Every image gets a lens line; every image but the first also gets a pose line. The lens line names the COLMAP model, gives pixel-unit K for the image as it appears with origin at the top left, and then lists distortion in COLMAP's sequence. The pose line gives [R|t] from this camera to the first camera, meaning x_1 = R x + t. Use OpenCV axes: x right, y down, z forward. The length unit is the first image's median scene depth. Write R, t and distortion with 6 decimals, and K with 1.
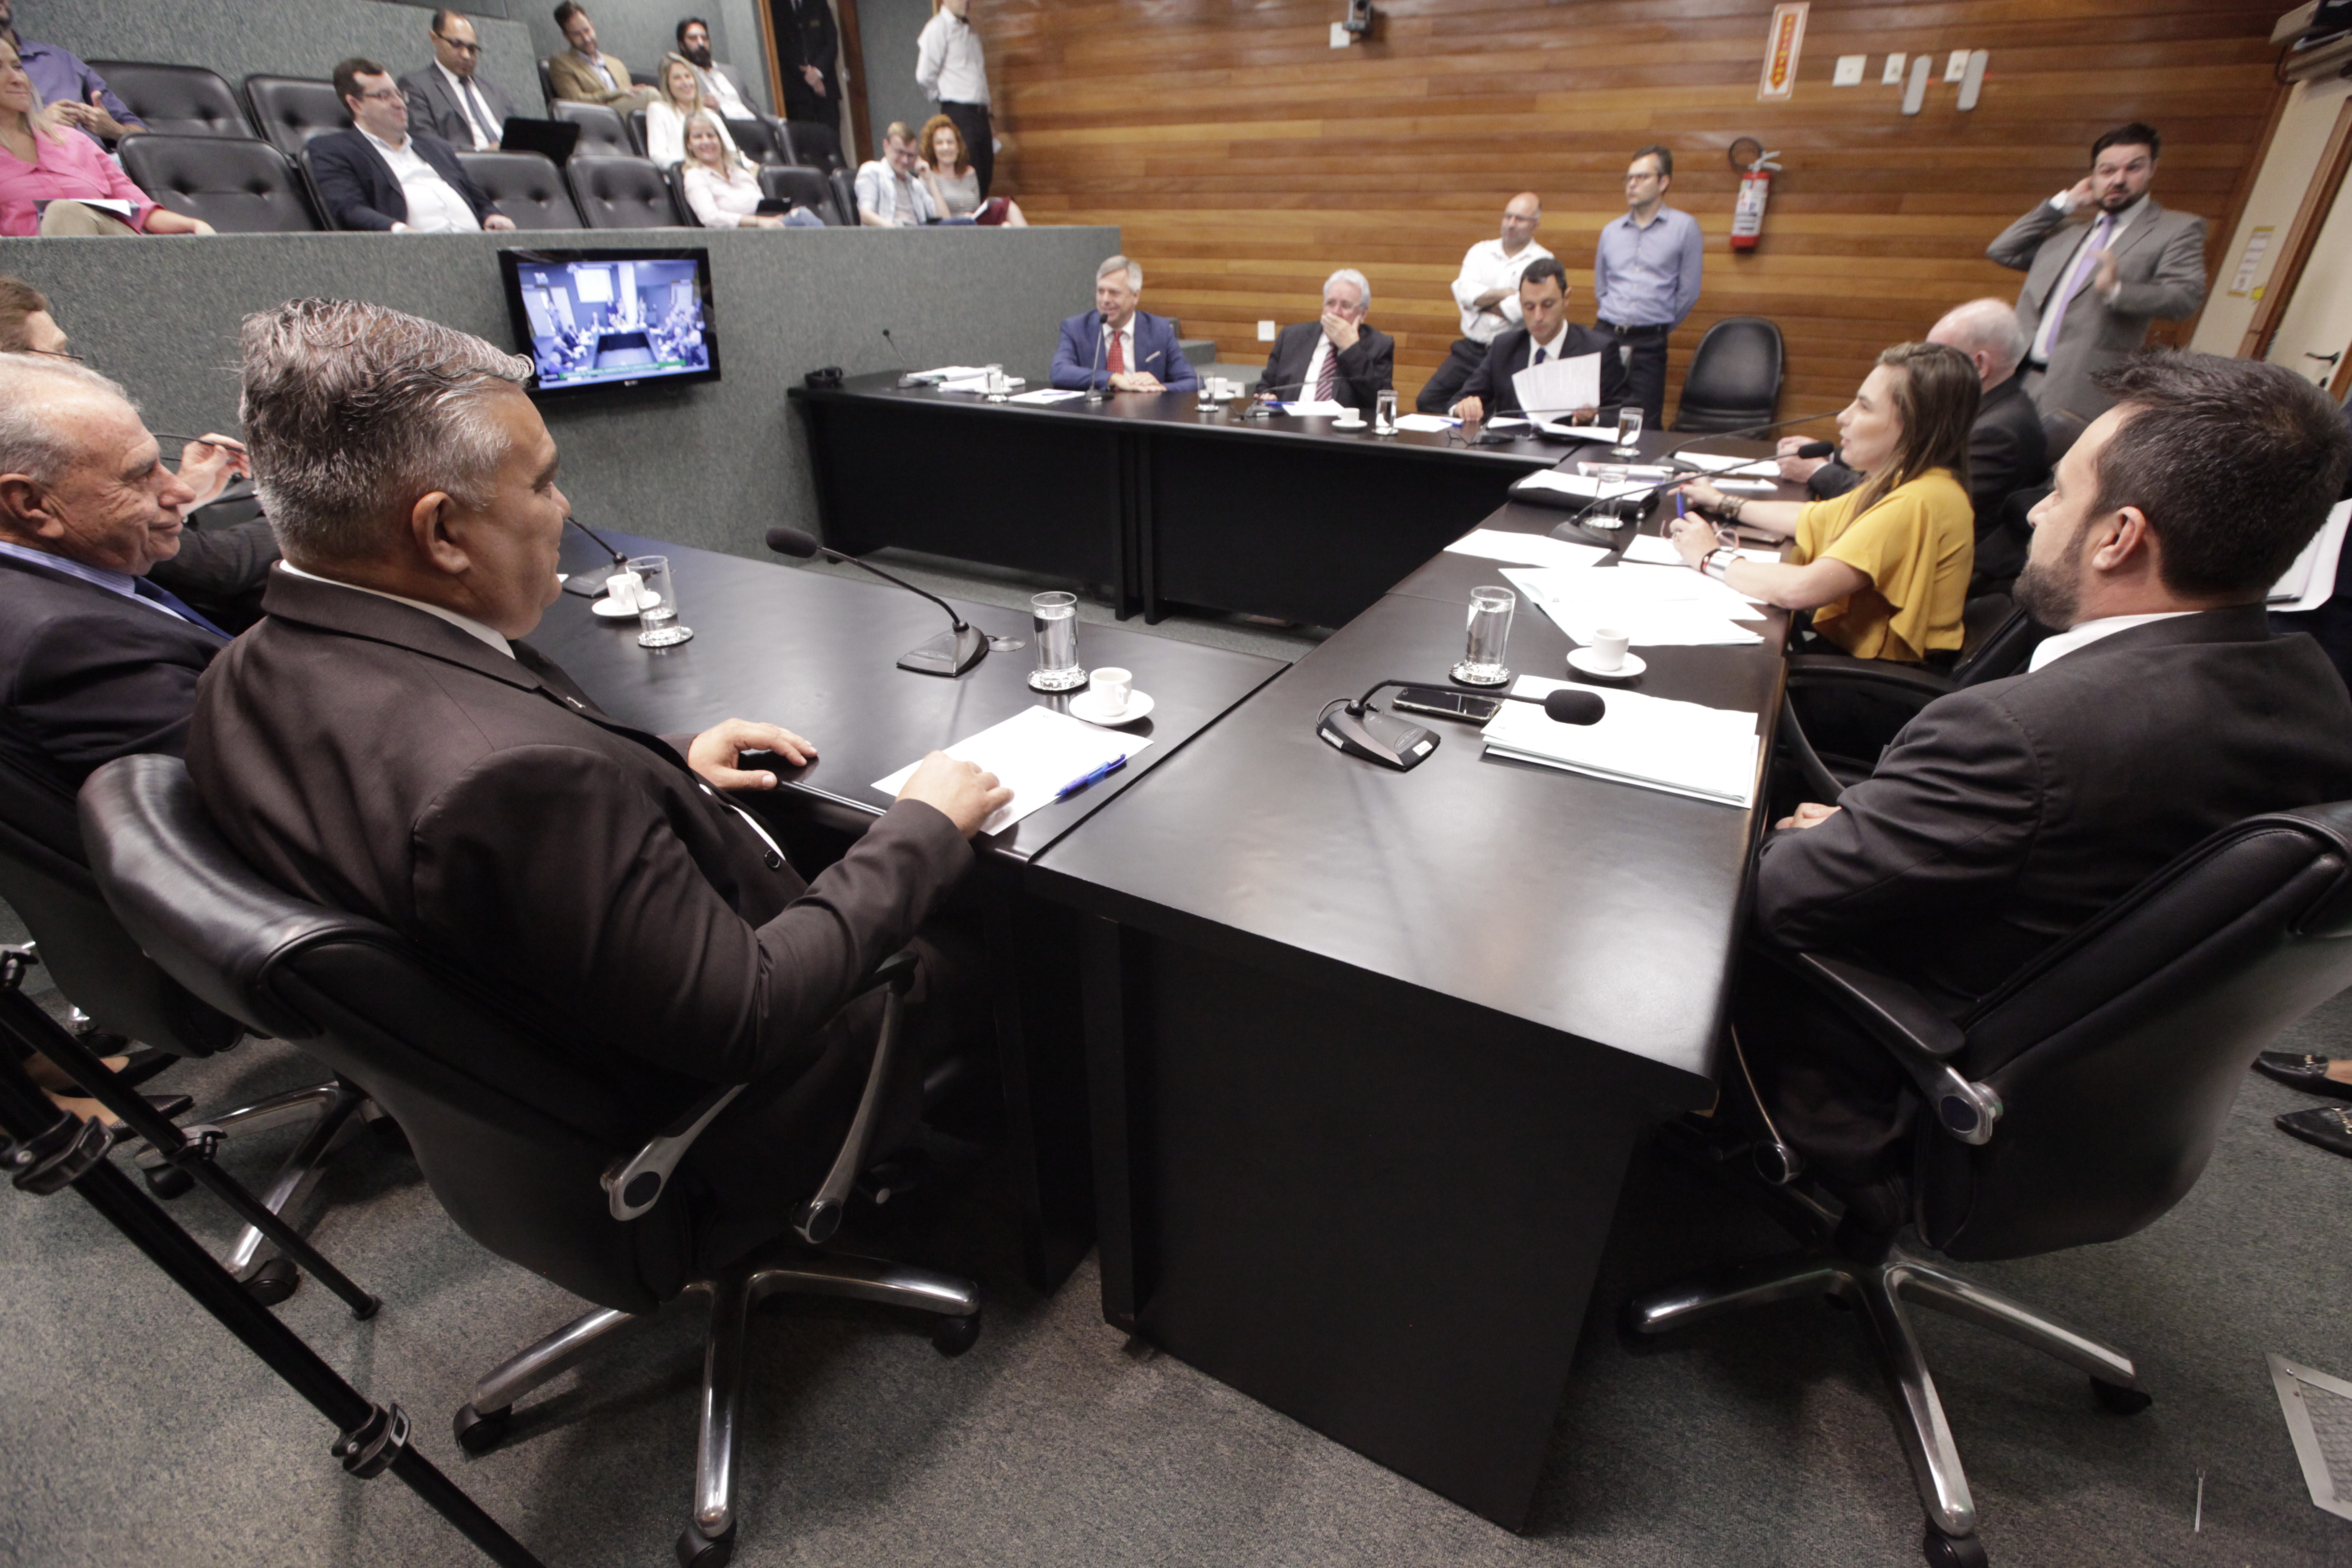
lens RADIAL K [[1079.1, 0, 1176.0], [0, 1079.1, 784.0], [0, 0, 1]] dist [-0.017633, 0.006157]
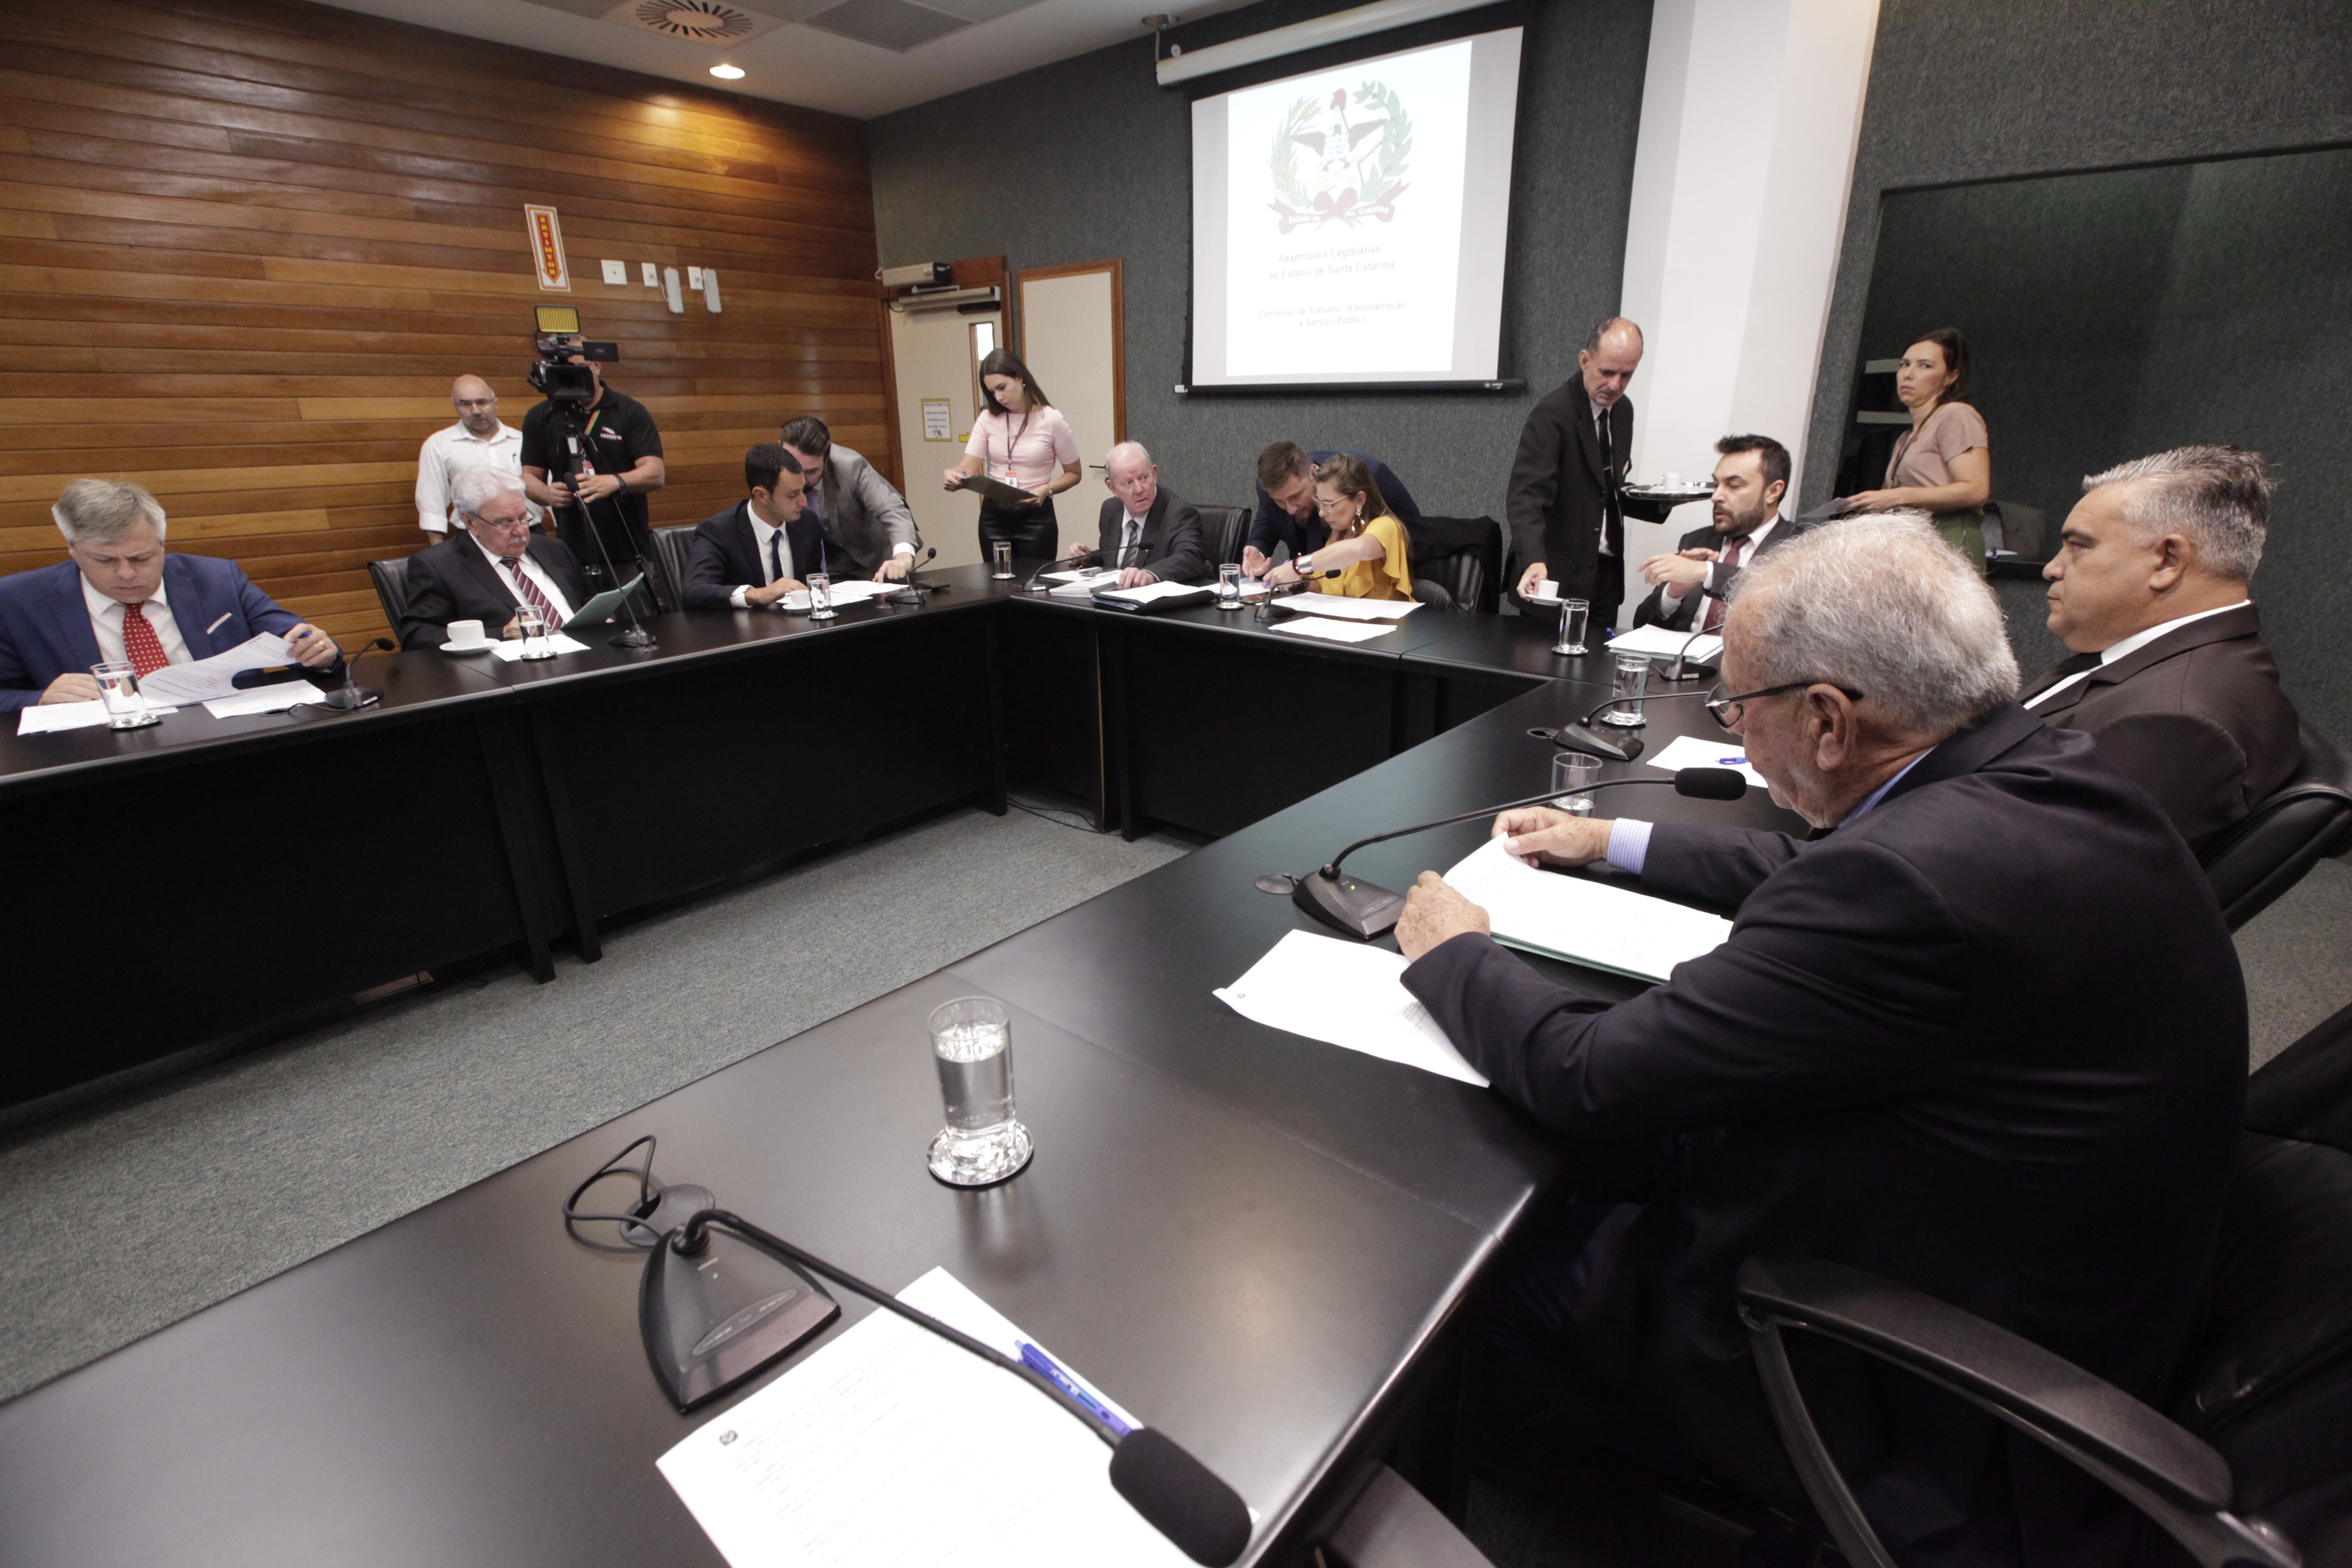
lens RADIAL K [[1079.1, 0, 1176.0], [0, 1079.1, 784.0], [0, 0, 1]] dist [-0.017633, 0.006157]
pose [[0.192509, -0.330365, 0.924013, -0.510285], [0.470149, 0.857567, 0.208657, -0.201375], [-0.861336, 0.394255, 0.320410, 0.408946]]
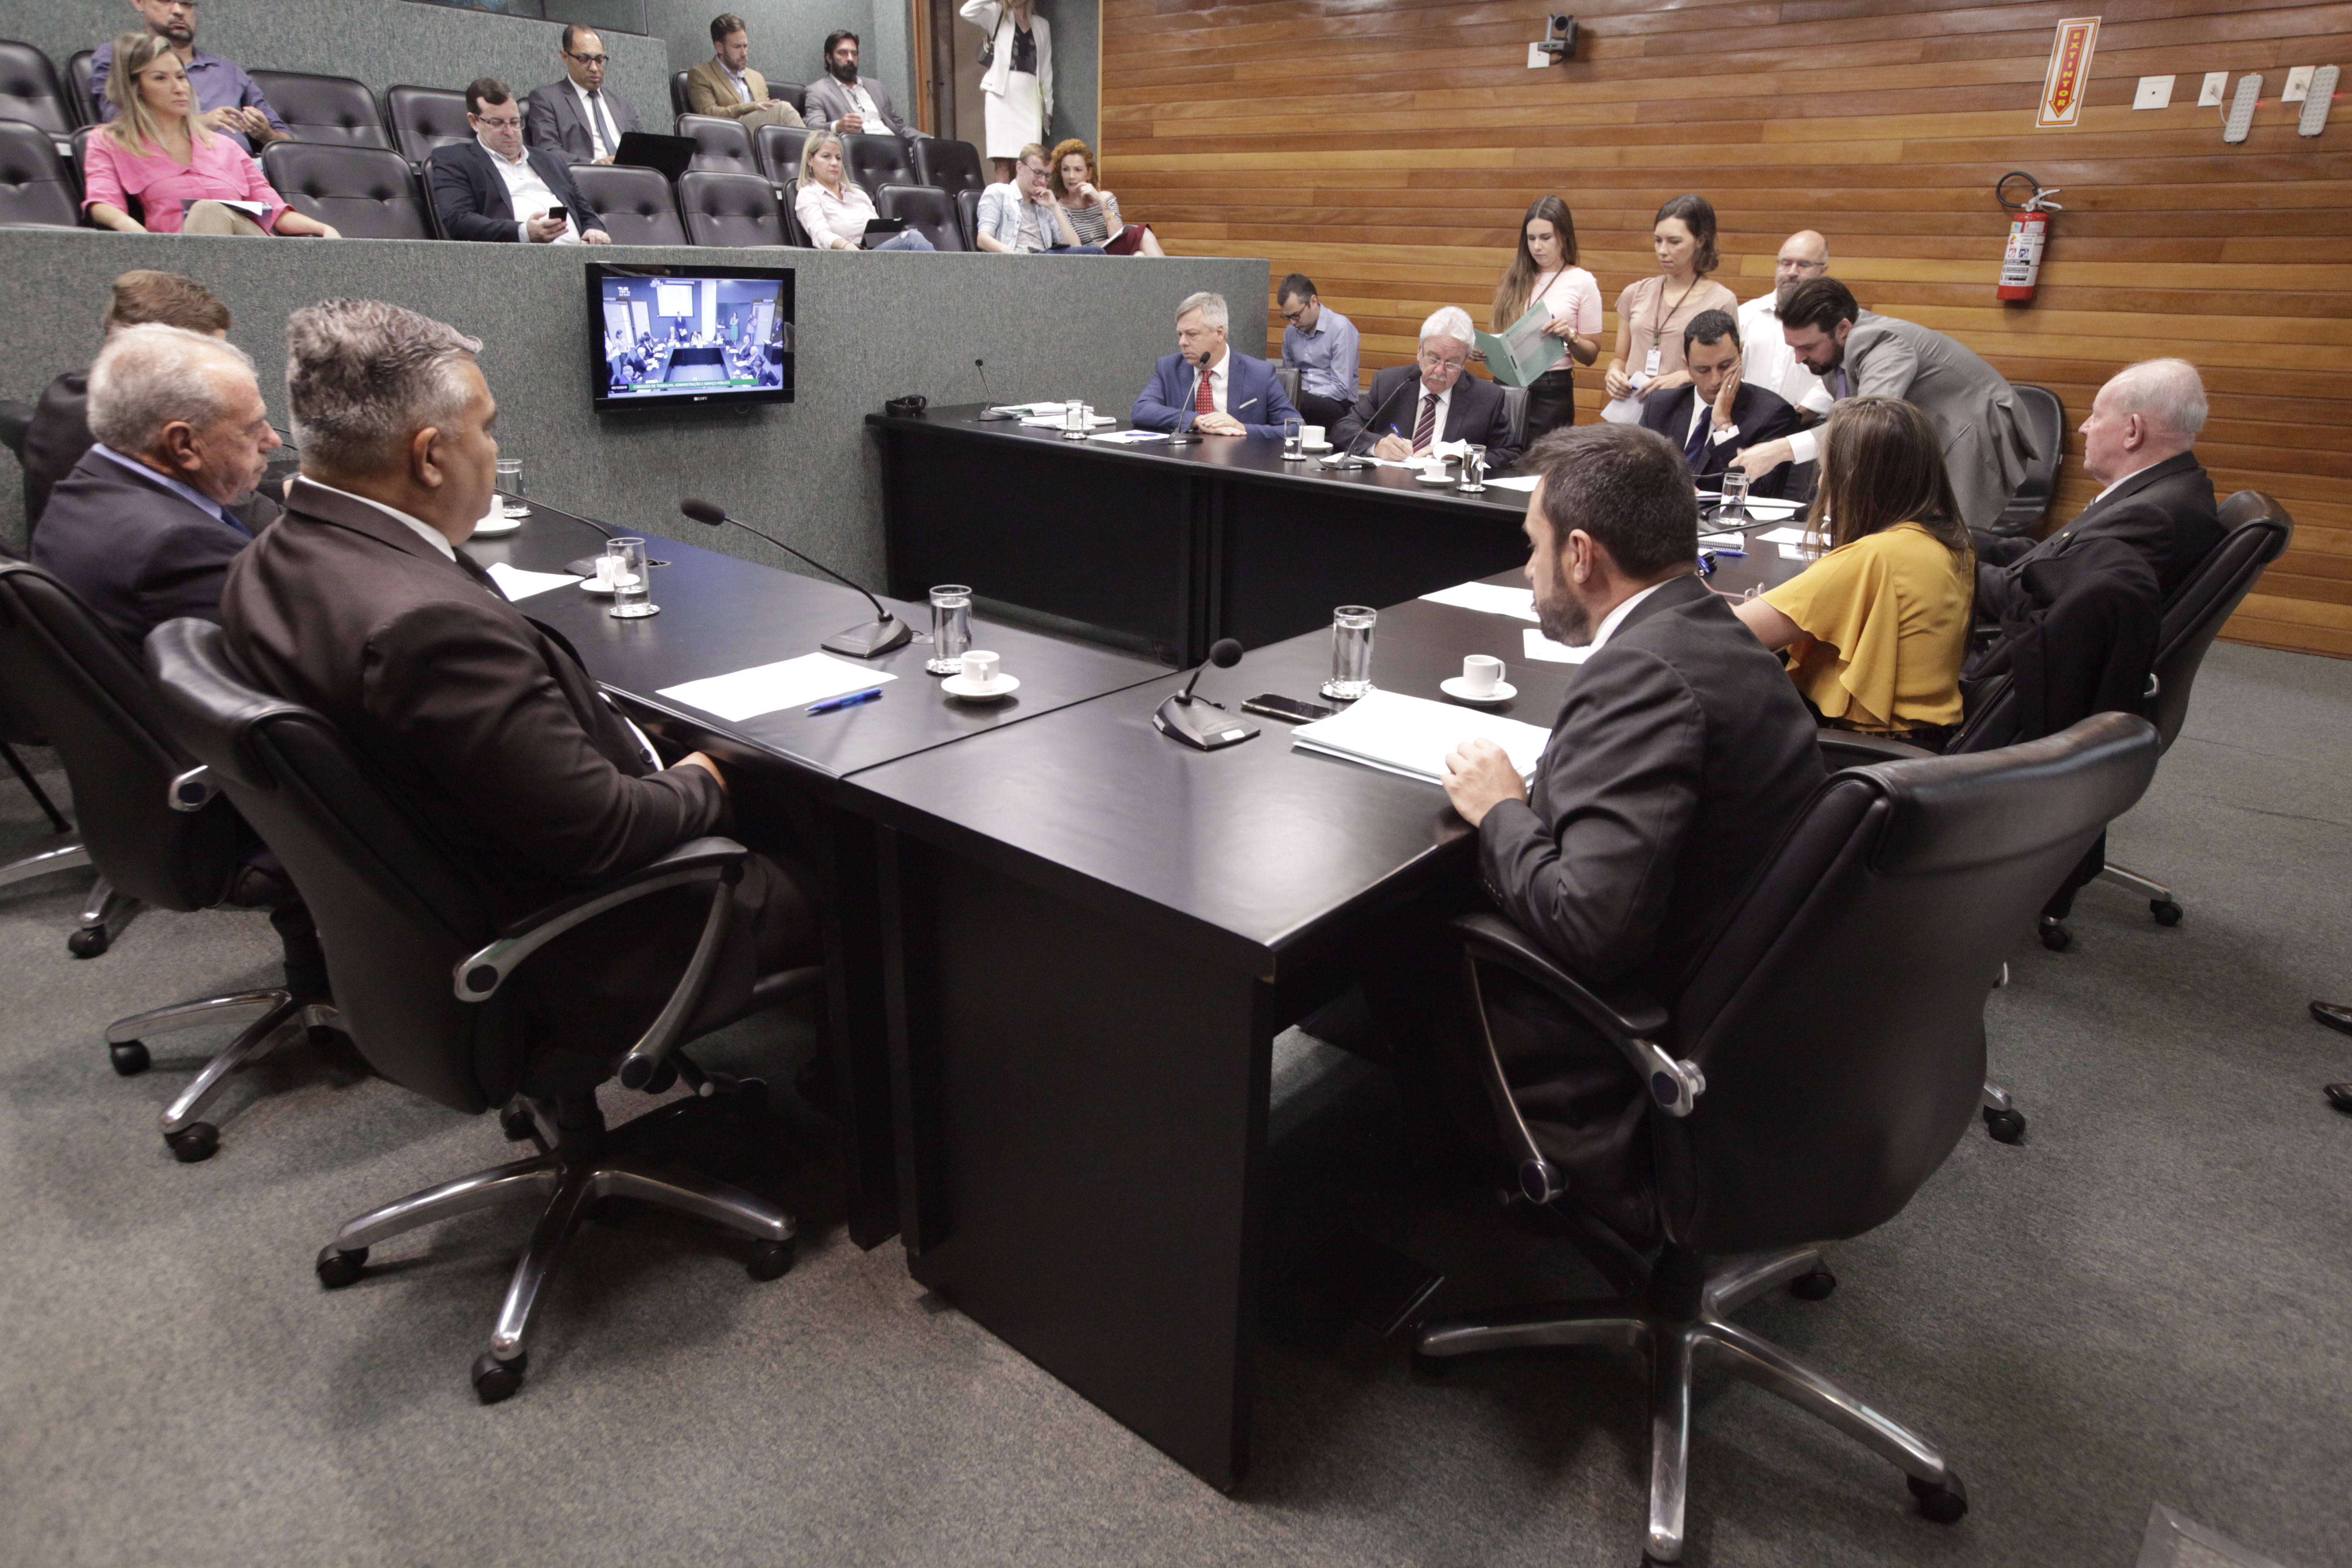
lens RADIAL K [[1426.5, 0, 1176.0], [0, 1426.5, 784.0], [0, 0, 1]] dist [-0.003616, 0.036877]
pose [[0.982611, 0.088499, -0.163229, 0.143861], [-0.107789, 0.987689, -0.113367, 0.064352], [0.151187, 0.128990, 0.980053, -0.141714]]
